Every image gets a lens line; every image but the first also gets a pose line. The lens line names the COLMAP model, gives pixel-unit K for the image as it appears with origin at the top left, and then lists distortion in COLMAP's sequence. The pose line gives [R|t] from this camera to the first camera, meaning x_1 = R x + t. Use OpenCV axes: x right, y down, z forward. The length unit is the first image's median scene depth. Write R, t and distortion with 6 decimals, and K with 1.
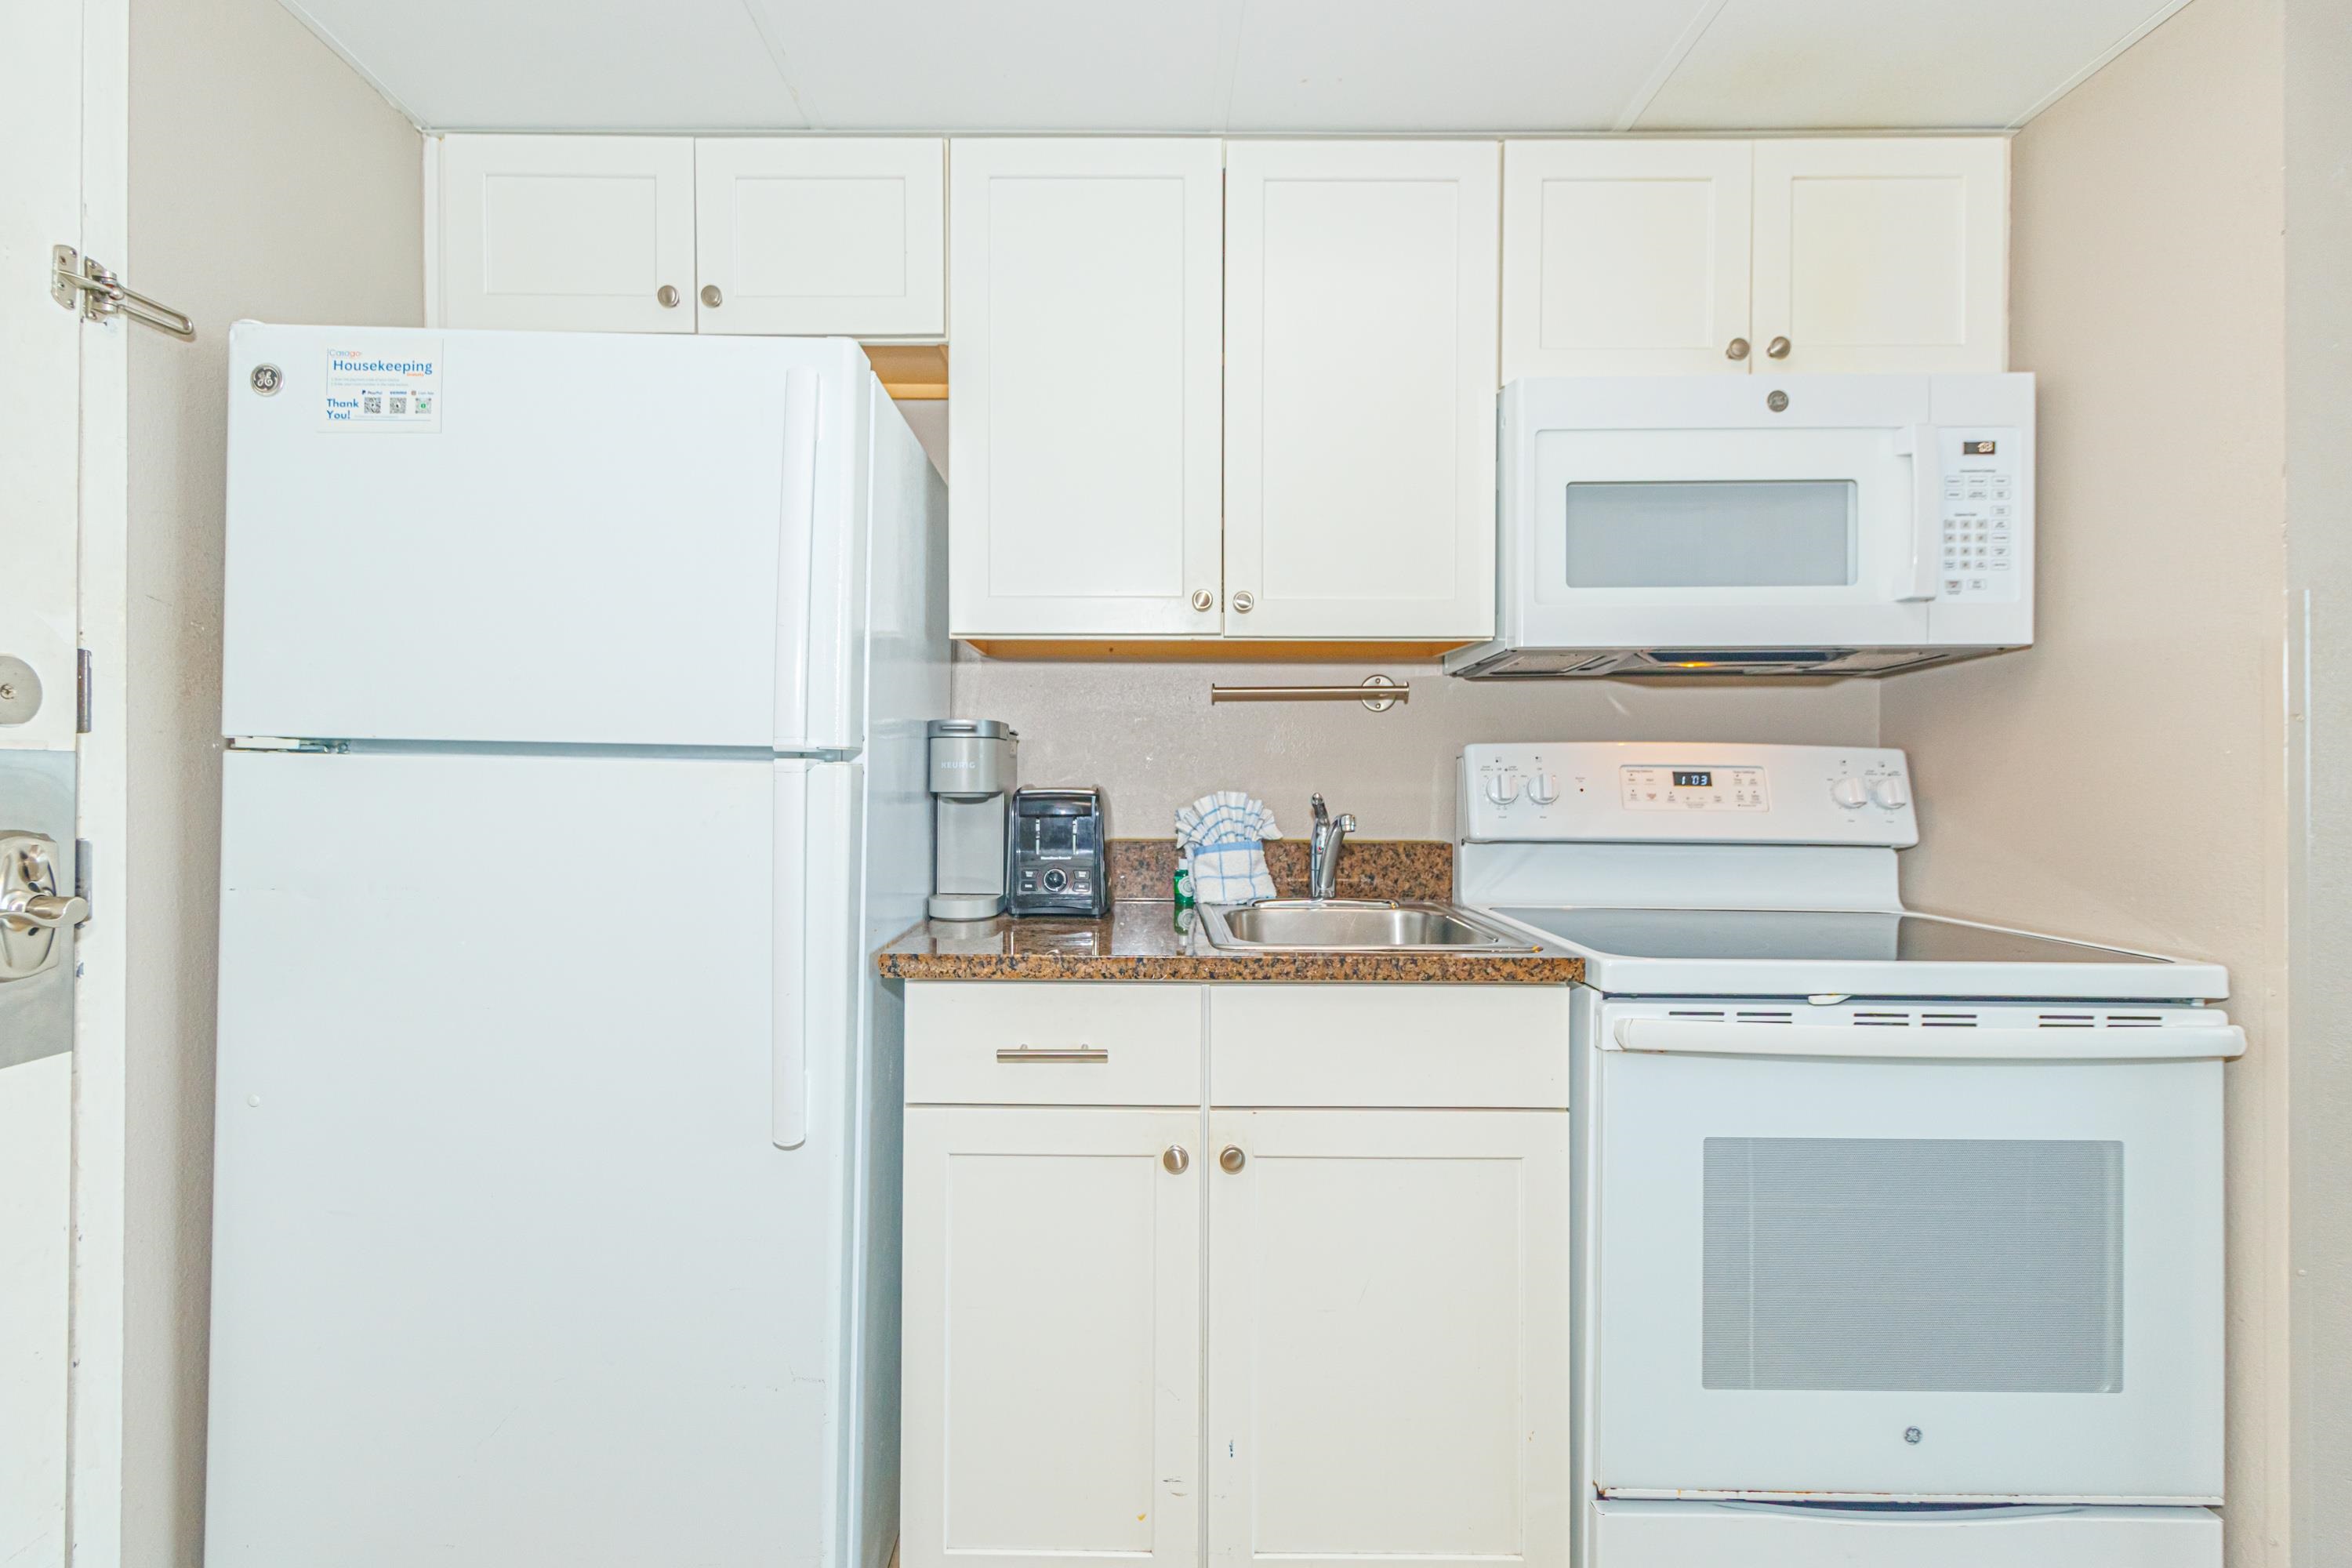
lens RADIAL K [[1077.8, 0, 1208.4], [0, 1077.8, 764.7], [0, 0, 1]] dist [-0.003613, -0.000472]
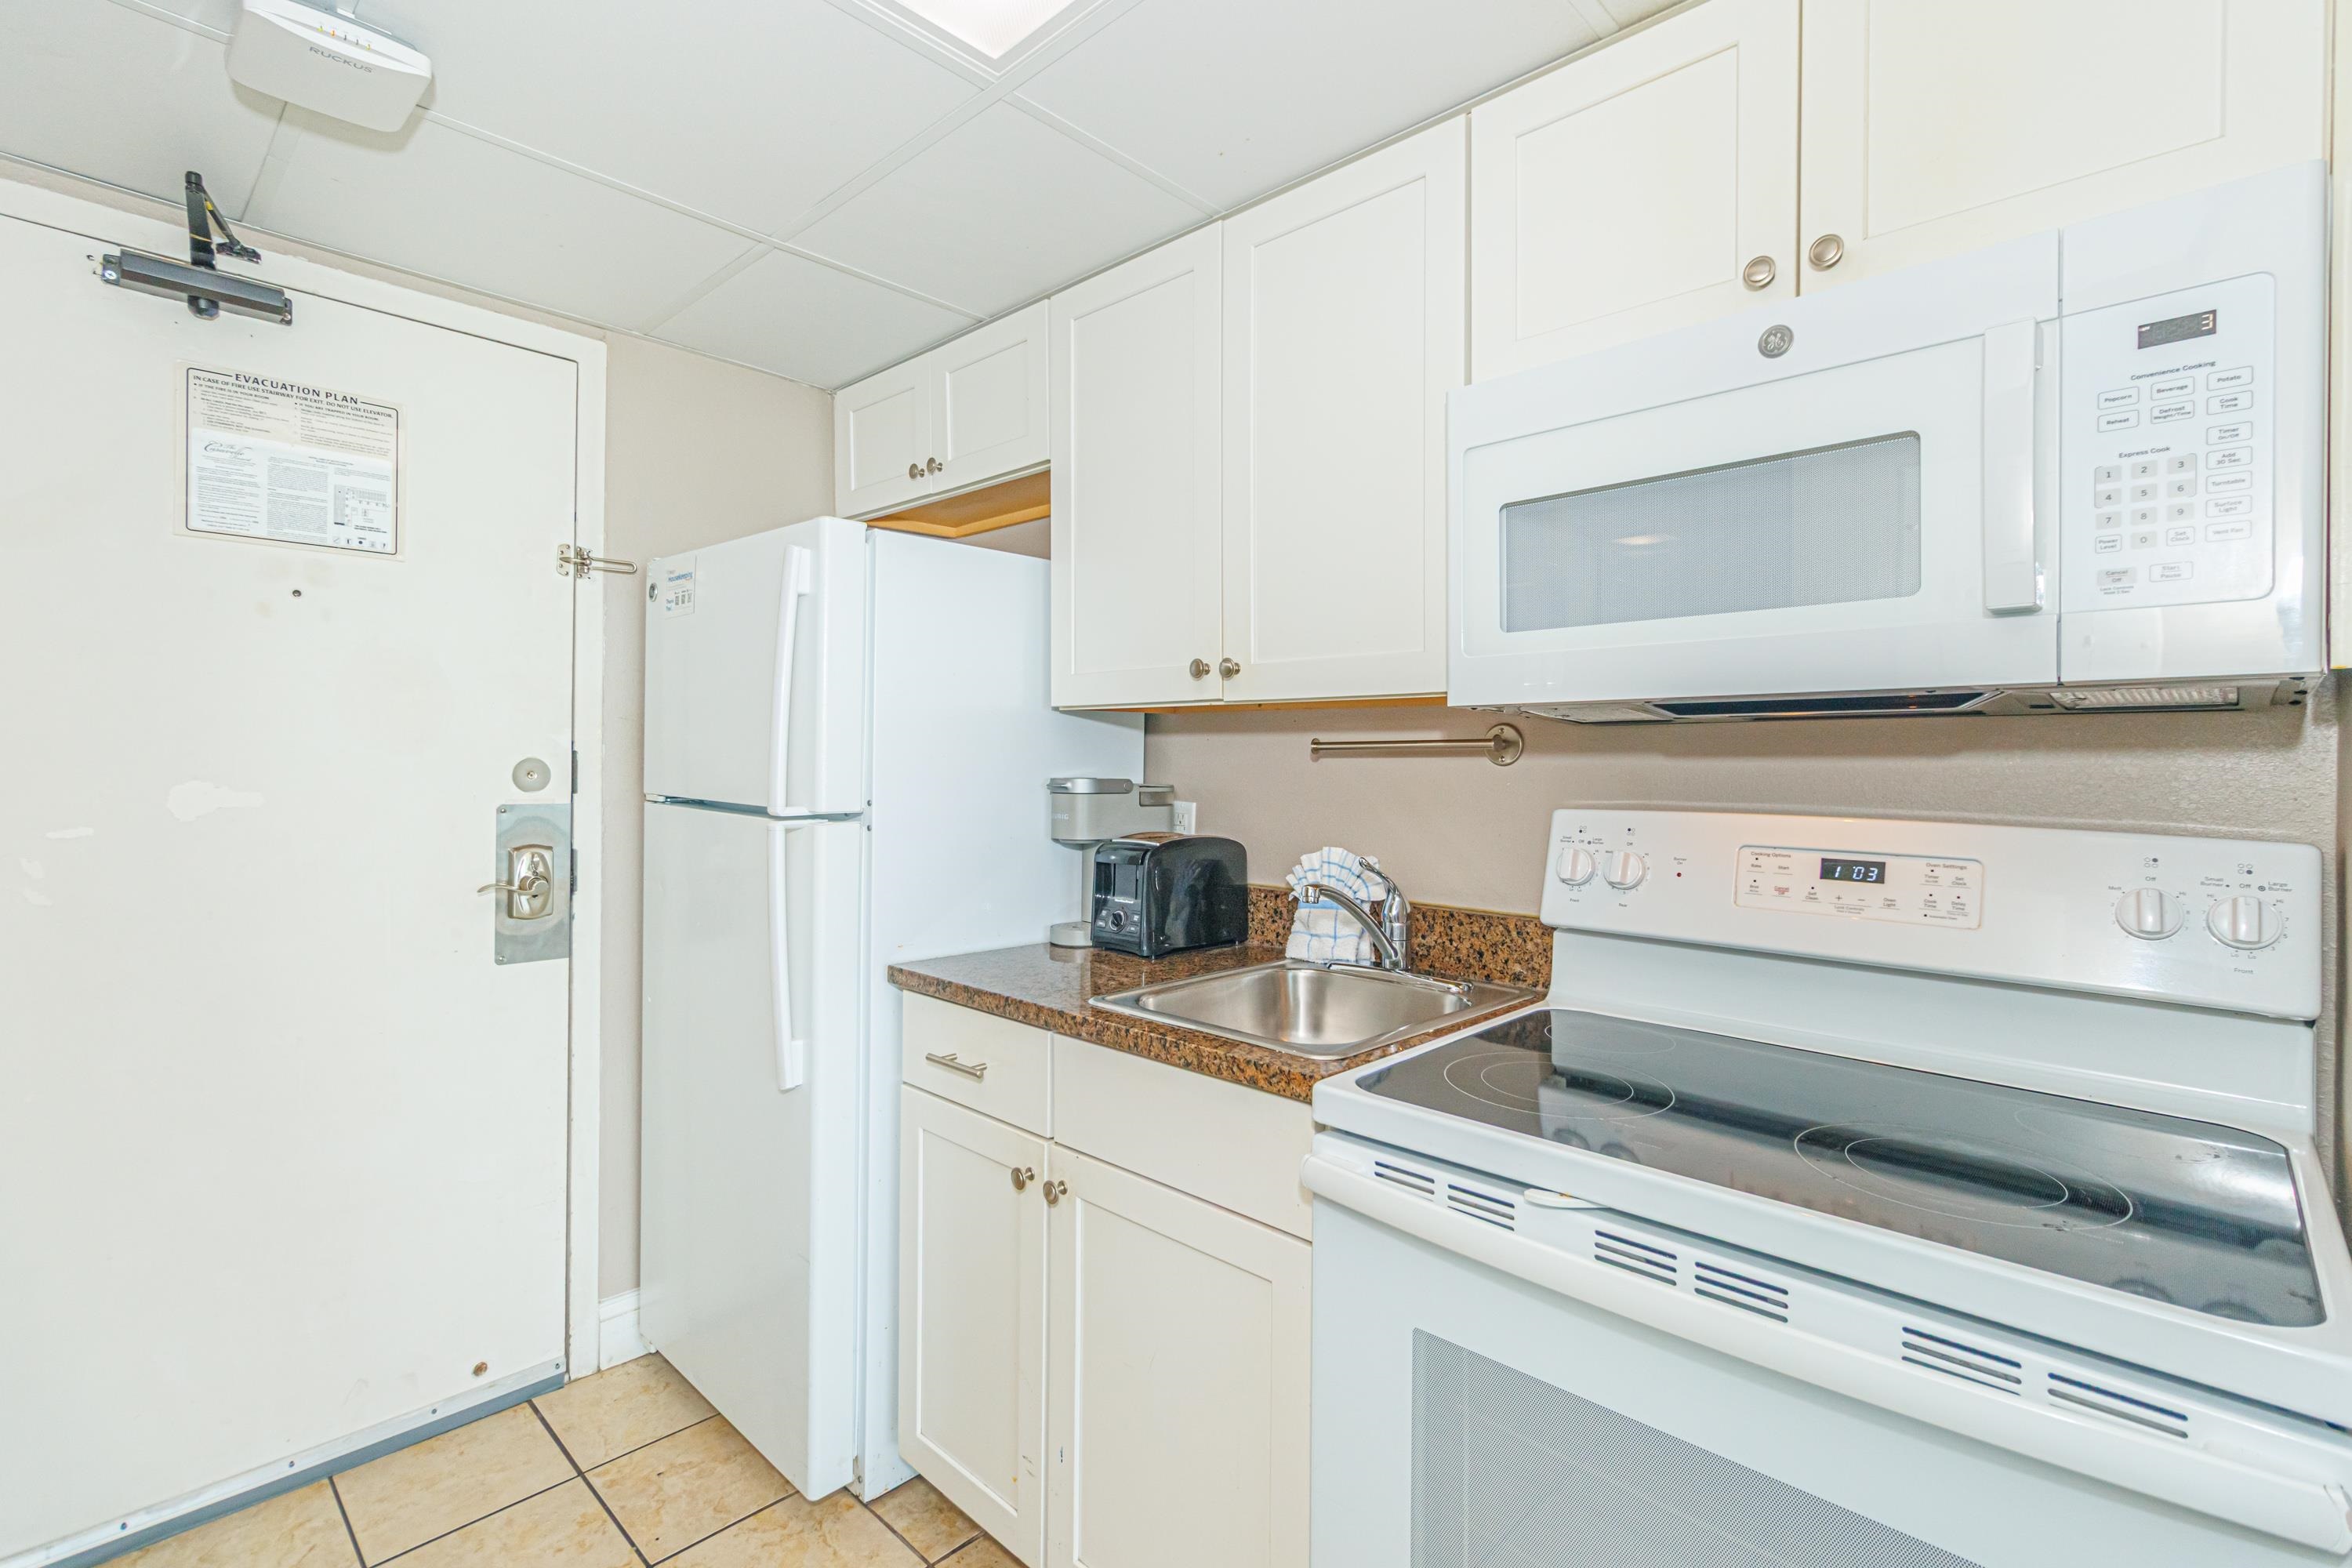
lens RADIAL K [[1077.8, 0, 1208.4], [0, 1077.8, 764.7], [0, 0, 1]] dist [-0.003613, -0.000472]
pose [[0.730945, 0.007604, -0.682394, 0.699616], [-0.007021, 0.999969, 0.003622, -0.062203], [0.682400, 0.002144, 0.730976, 0.233075]]
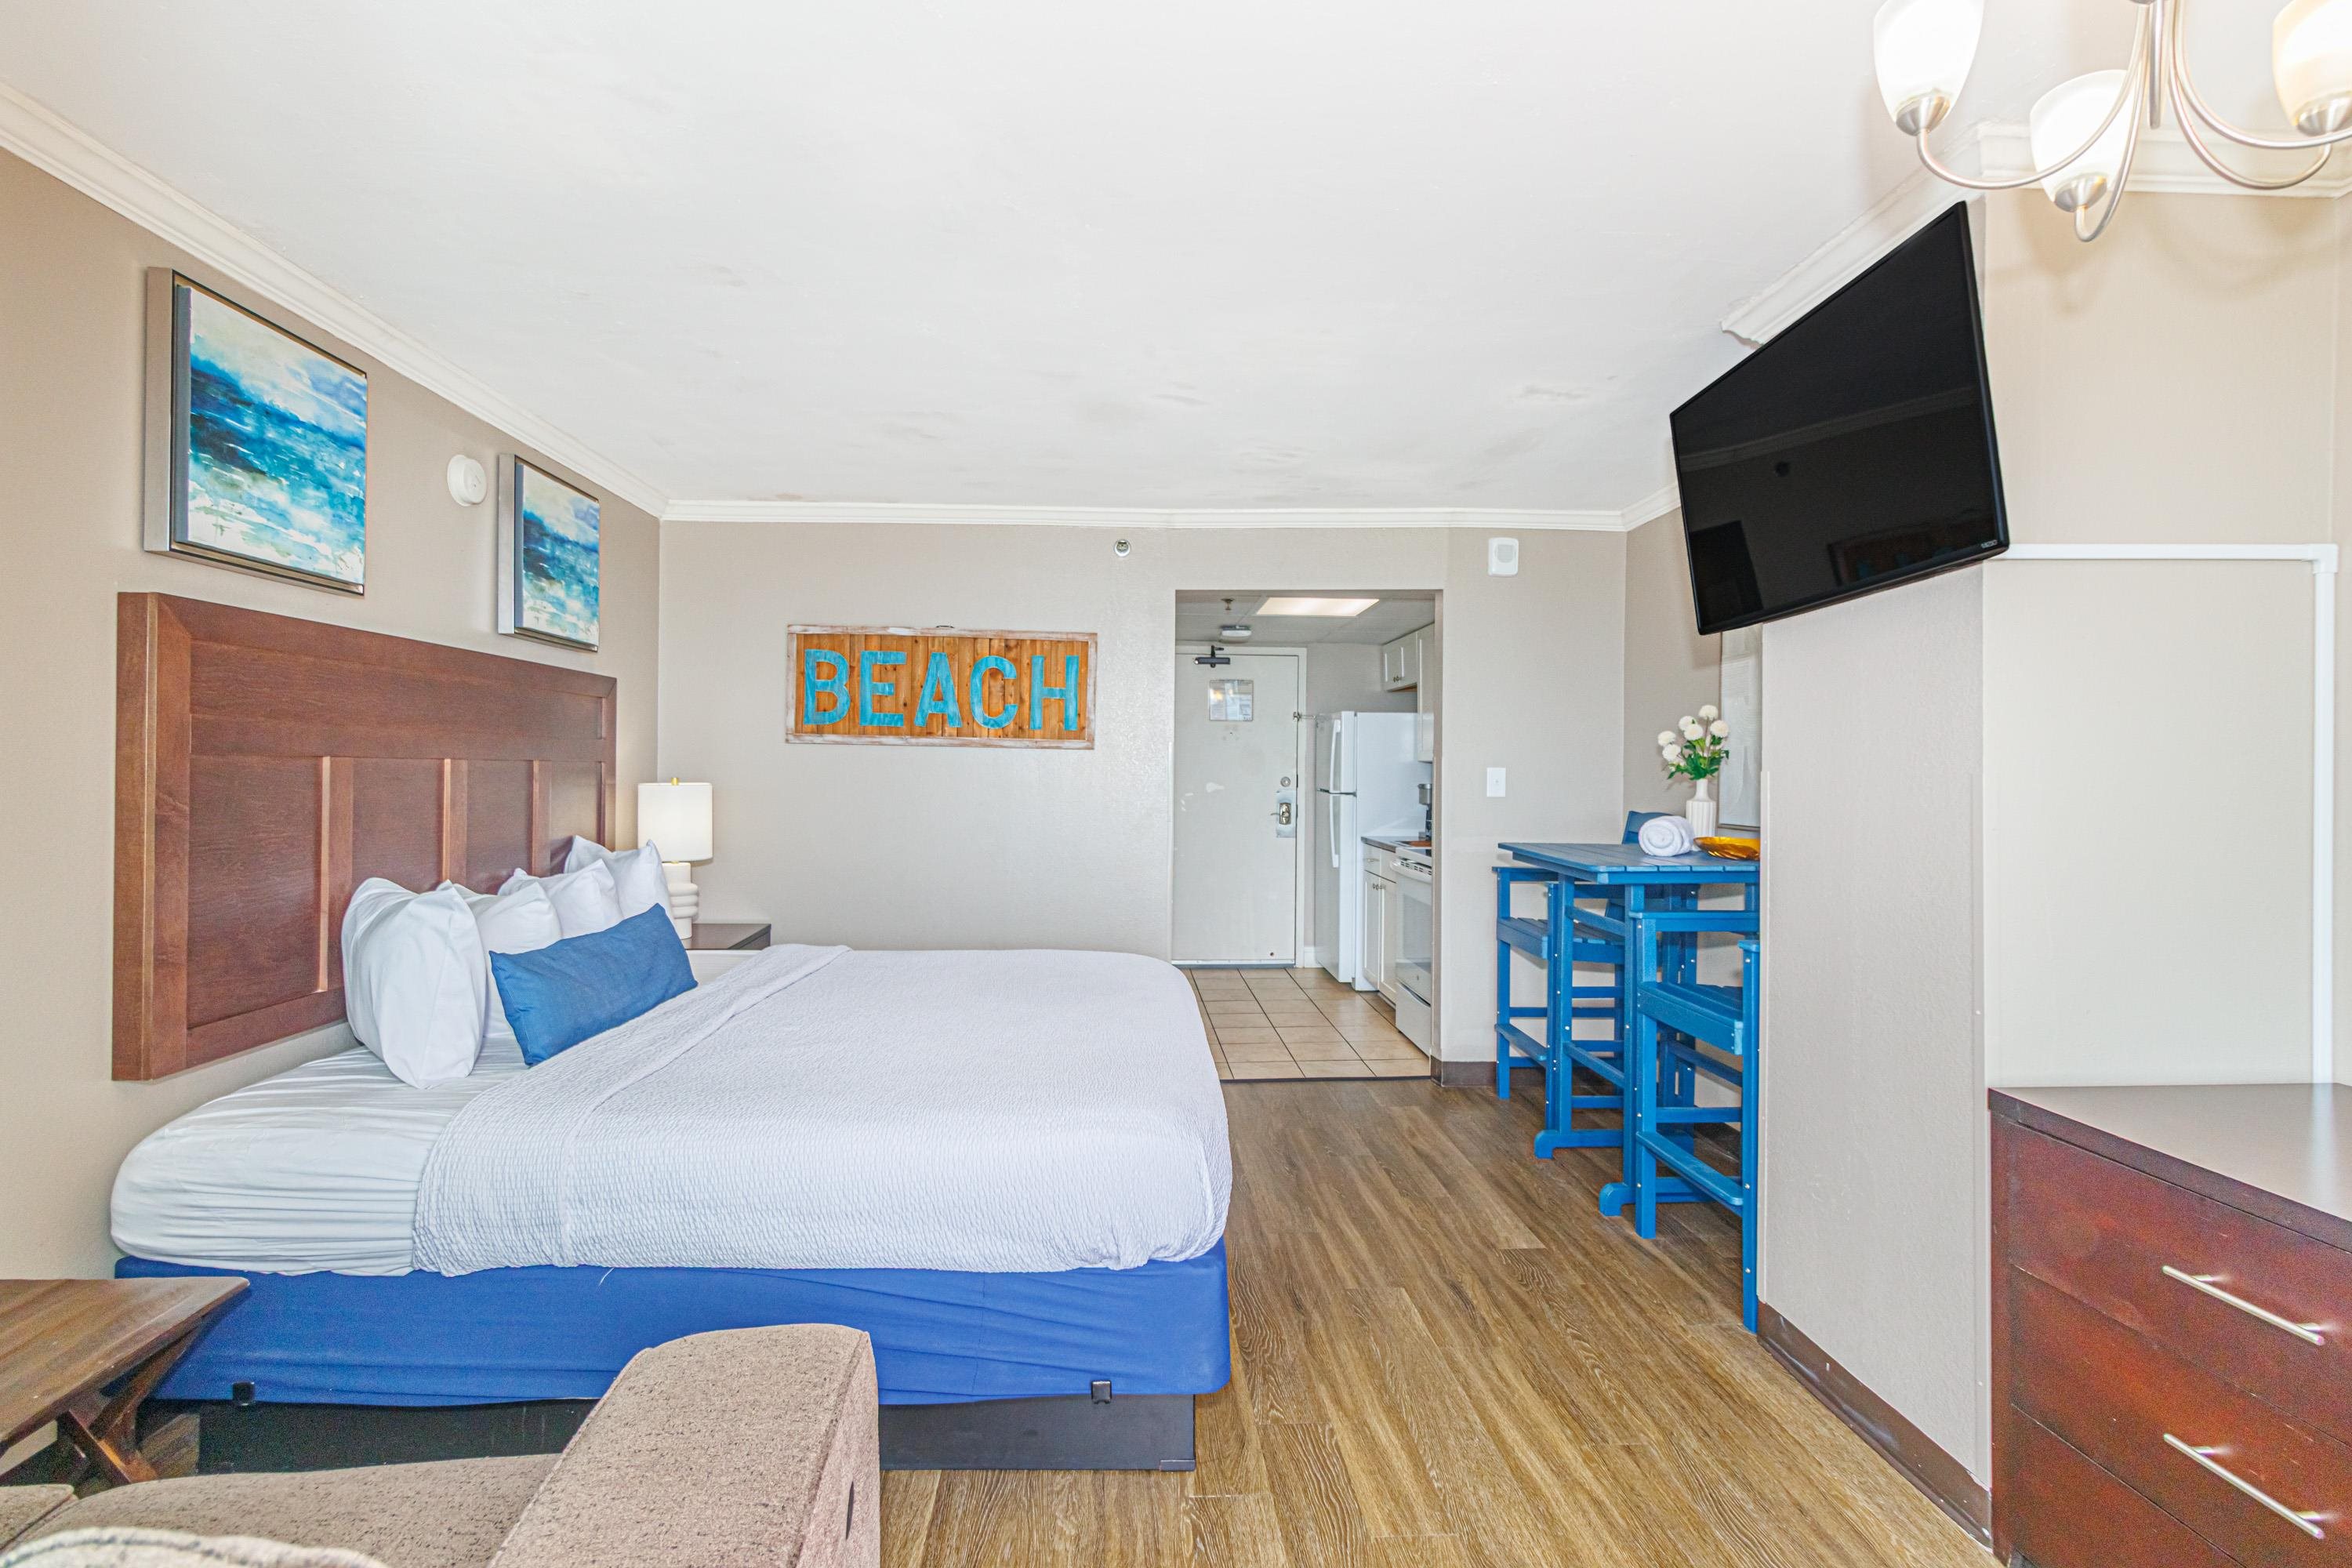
lens RADIAL K [[1077.8, 0, 1208.4], [0, 1077.8, 764.7], [0, 0, 1]] dist [-0.003613, -0.000472]
pose [[0.091371, -0.000504, -0.995817, 3.278629], [-0.001024, 0.999999, -0.000600, -0.102129], [0.995816, 0.001075, 0.091370, -0.055291]]
